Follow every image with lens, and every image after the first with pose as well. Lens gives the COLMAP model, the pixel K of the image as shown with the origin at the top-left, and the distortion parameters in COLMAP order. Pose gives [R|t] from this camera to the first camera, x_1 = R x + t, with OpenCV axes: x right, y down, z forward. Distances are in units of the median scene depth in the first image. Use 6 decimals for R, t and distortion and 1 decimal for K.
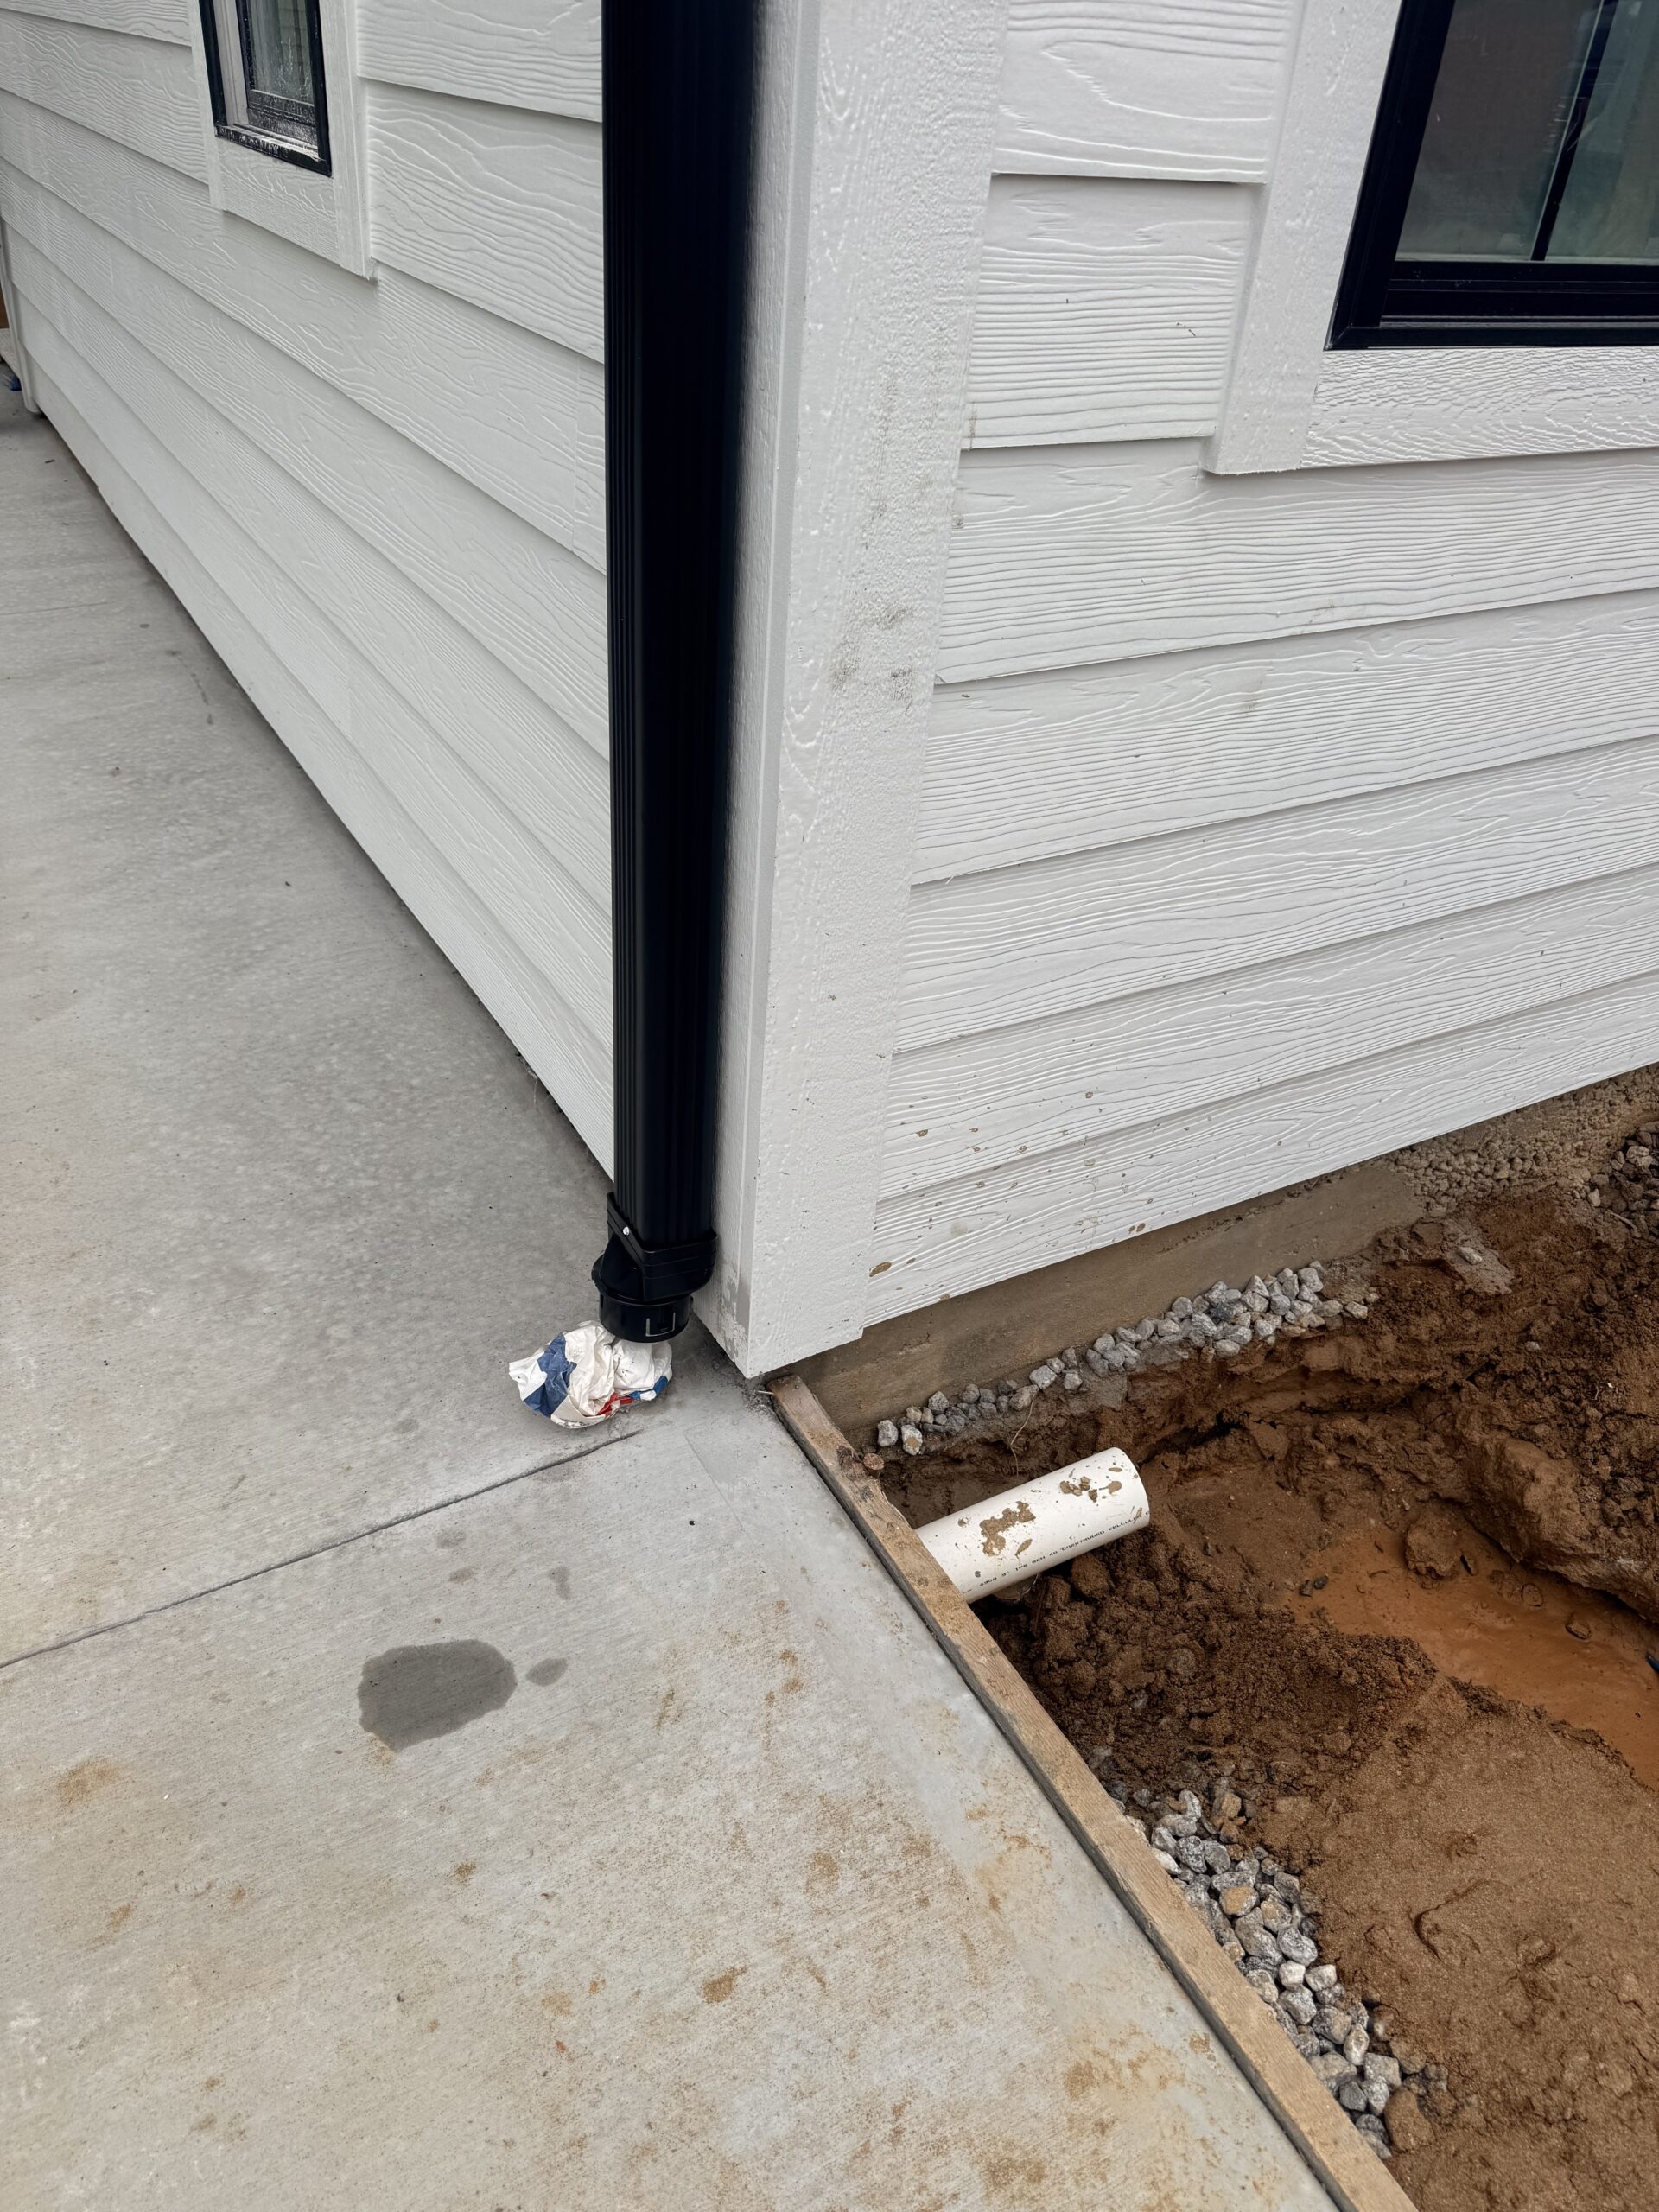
lens RADIAL K [[1548.7, 0, 829.5], [0, 1548.7, 1106.0], [0, 0, 1]] dist [0.087181, -0.133889]
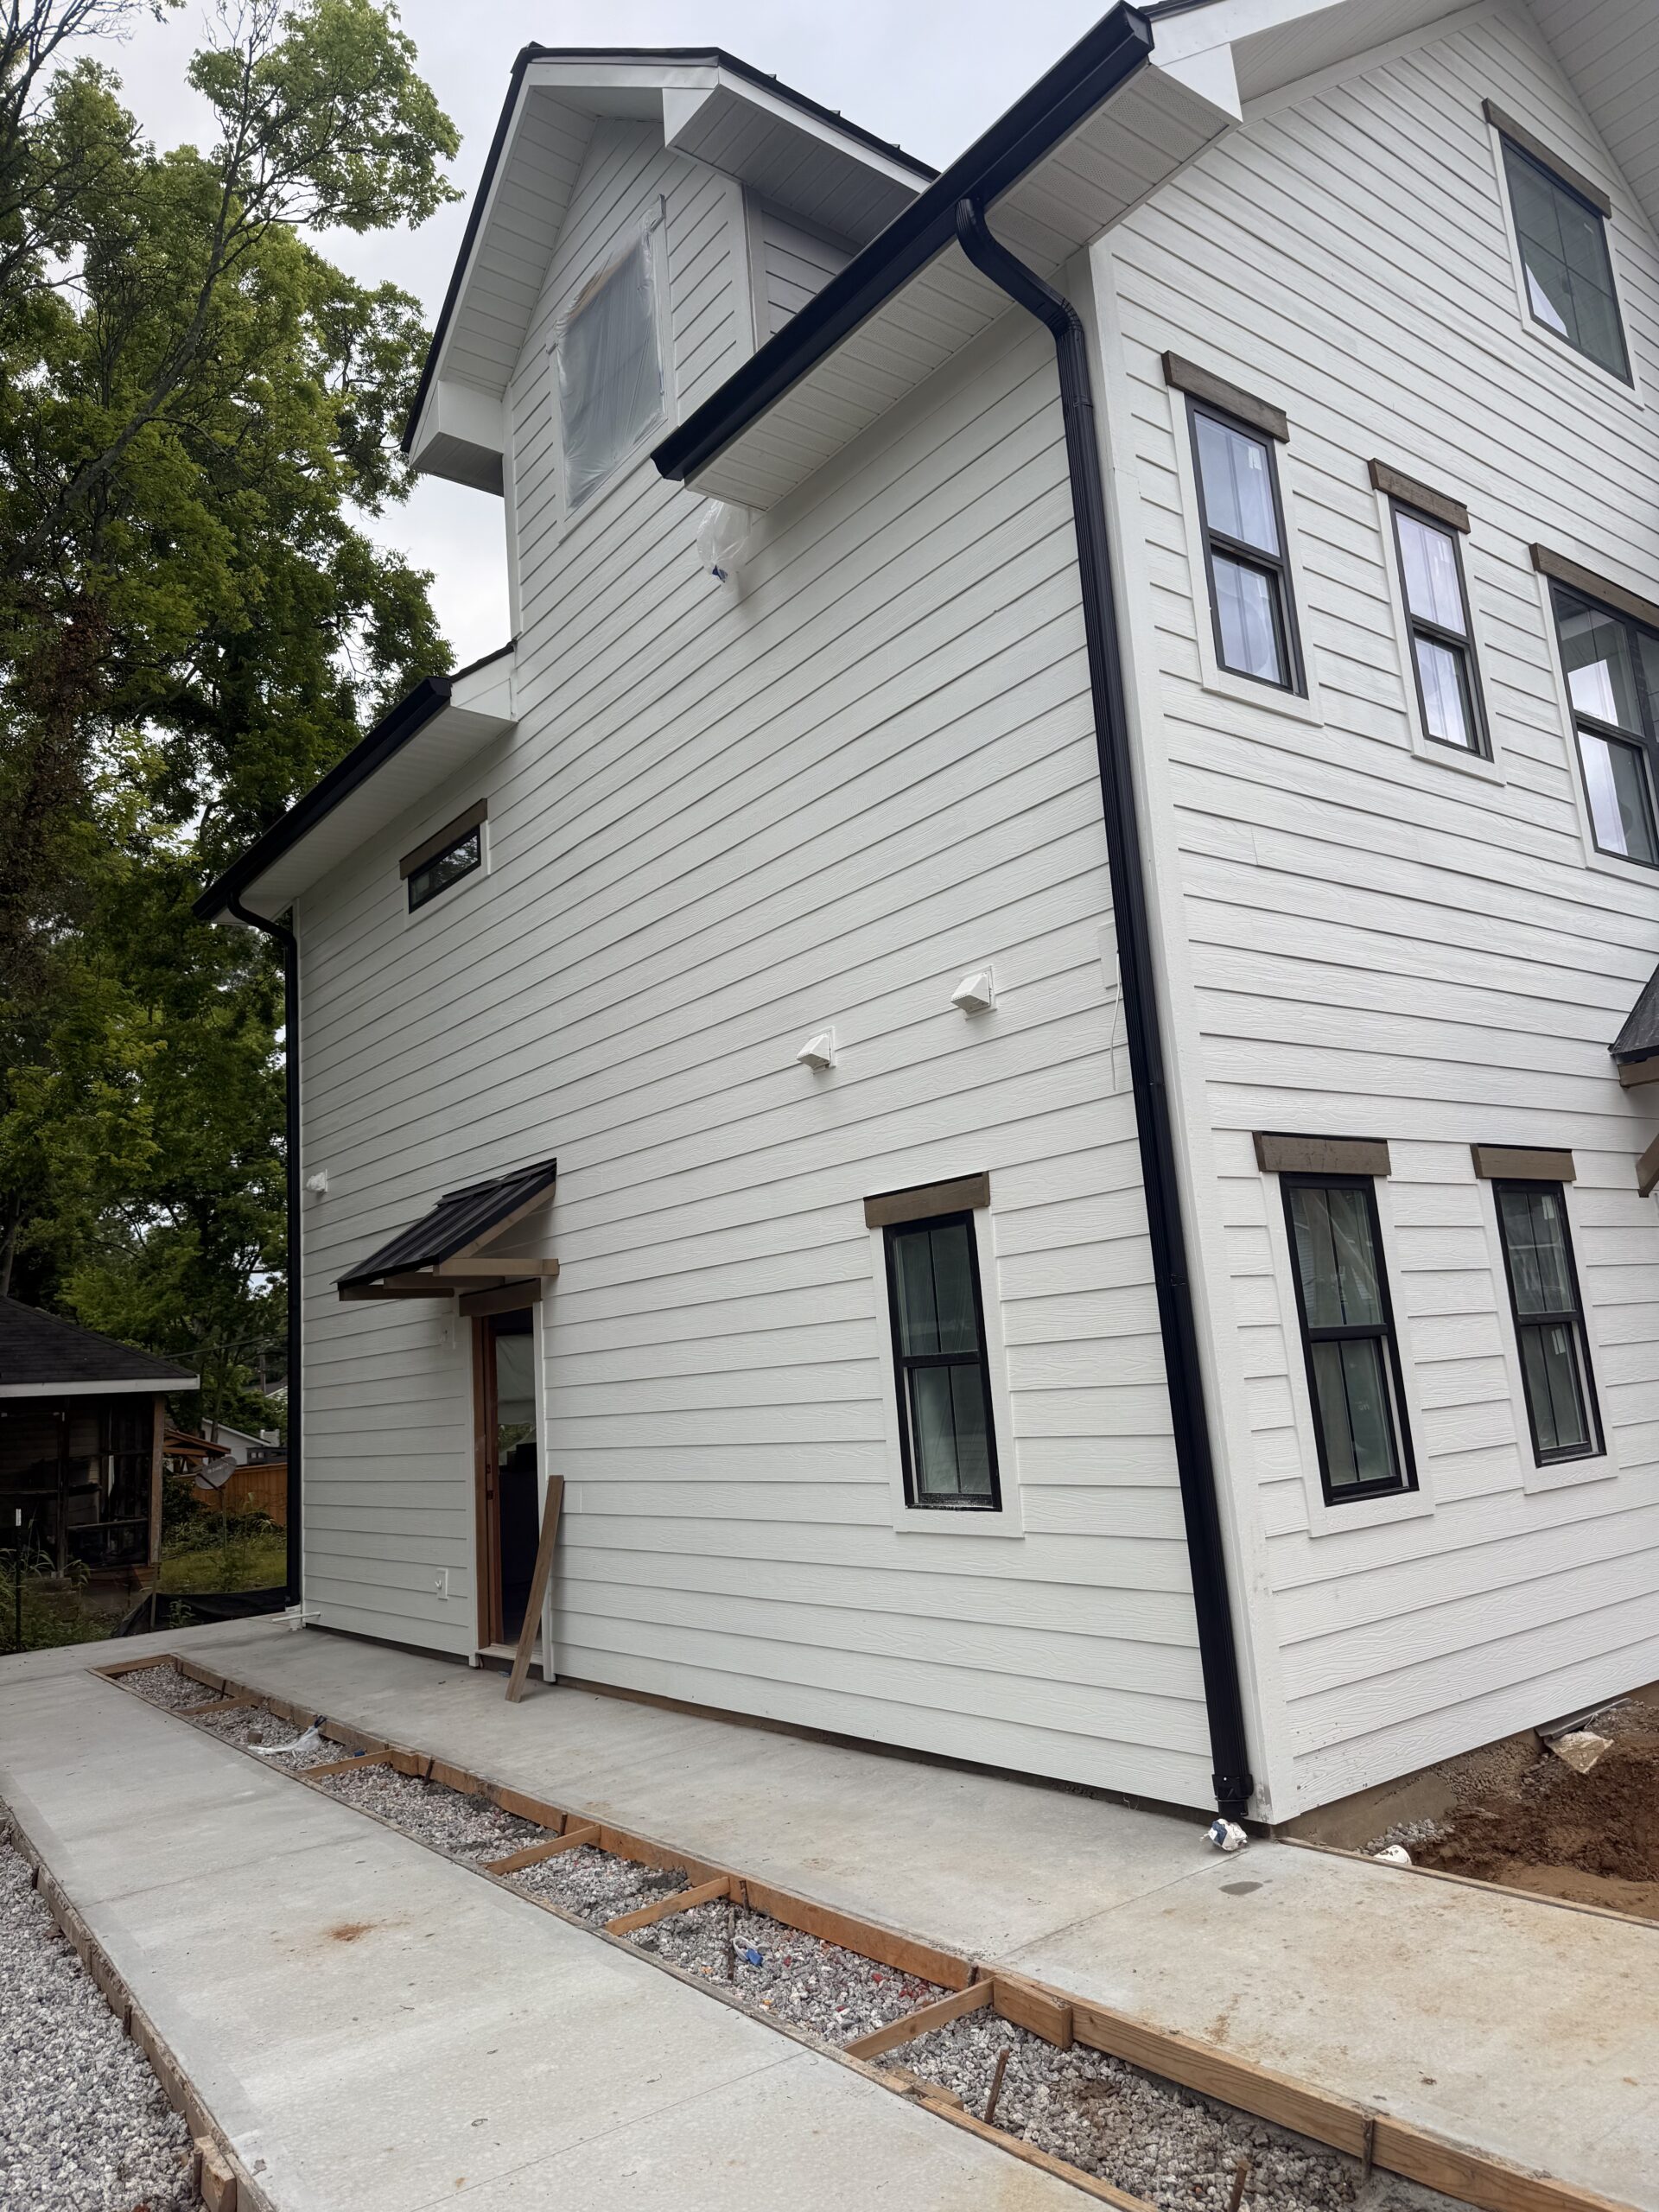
lens RADIAL K [[1548.7, 0, 829.5], [0, 1548.7, 1106.0], [0, 0, 1]] dist [0.087181, -0.133889]
pose [[0.980862, -0.121259, 0.152339, -1.335845], [0.193097, 0.706211, -0.681161, 1.220678], [-0.024987, 0.697540, 0.716110, -2.445908]]
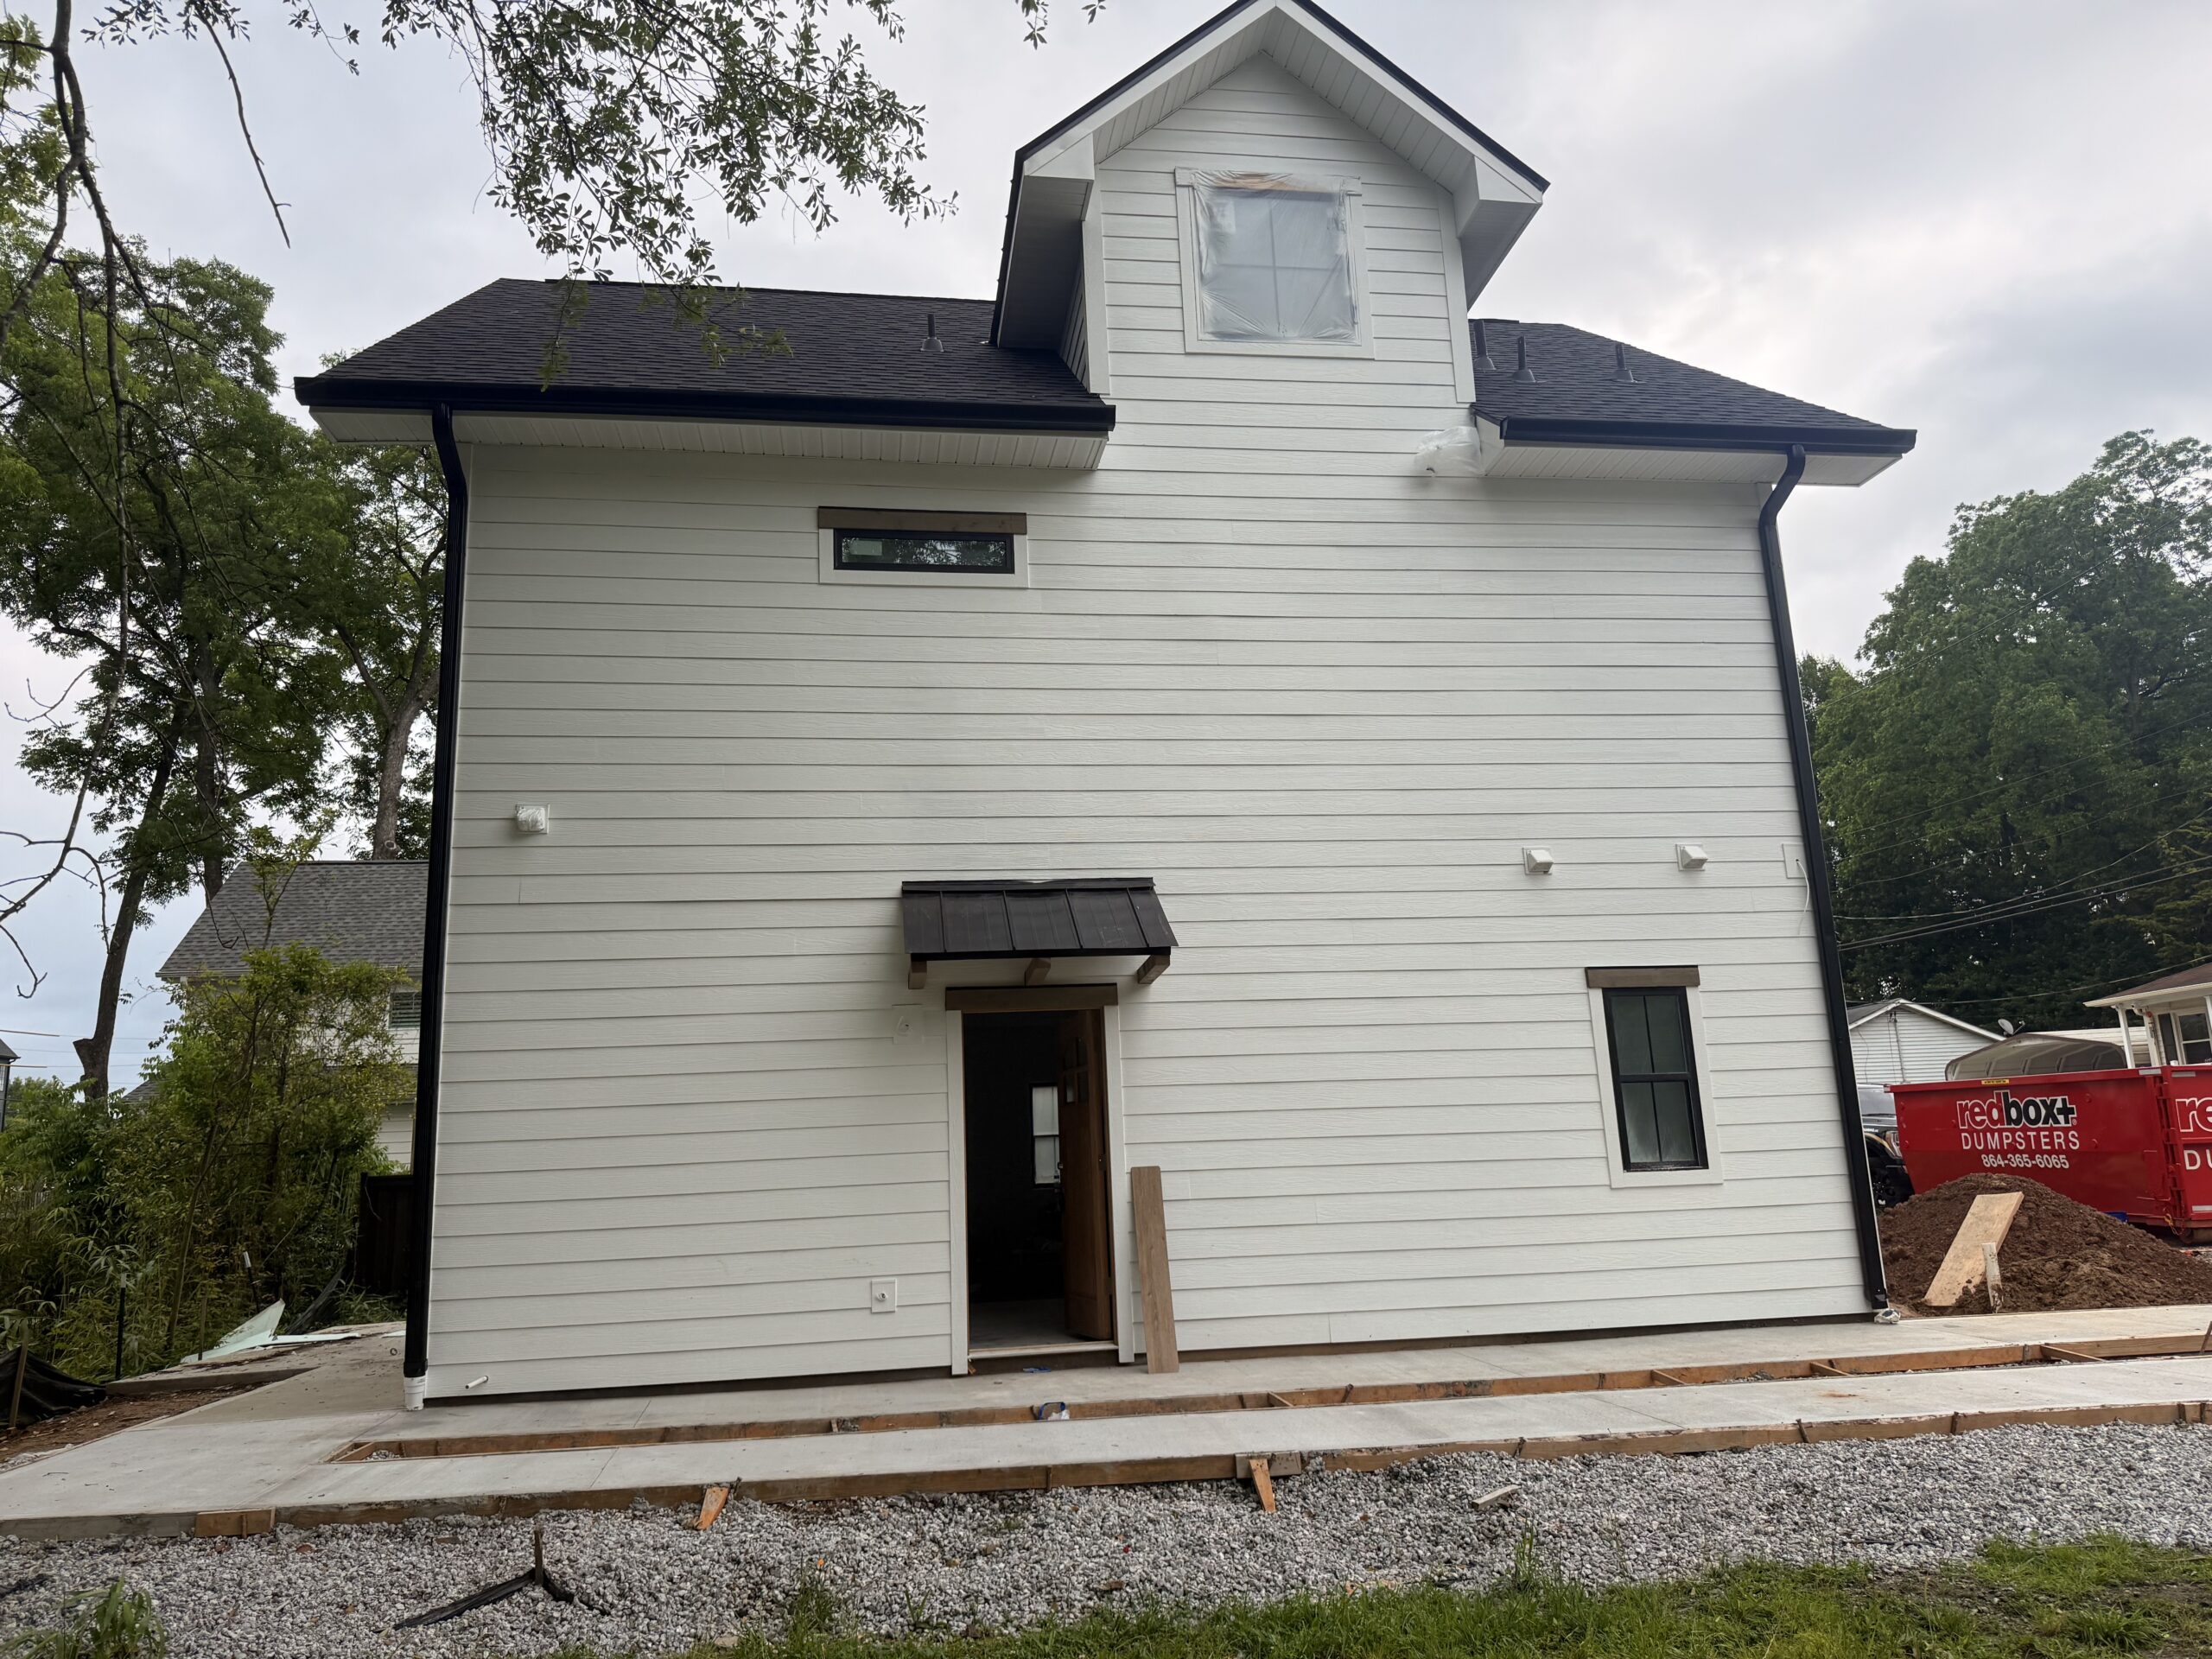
lens RADIAL K [[1548.7, 0, 1106.0], [0, 1548.7, 829.5], [0, 0, 1]] dist [0.087181, -0.133889]
pose [[0.367492, 0.105898, 0.923978, -7.735682], [0.574061, 0.755820, -0.314945, -1.157873], [-0.731713, 0.646159, 0.216966, 0.642105]]
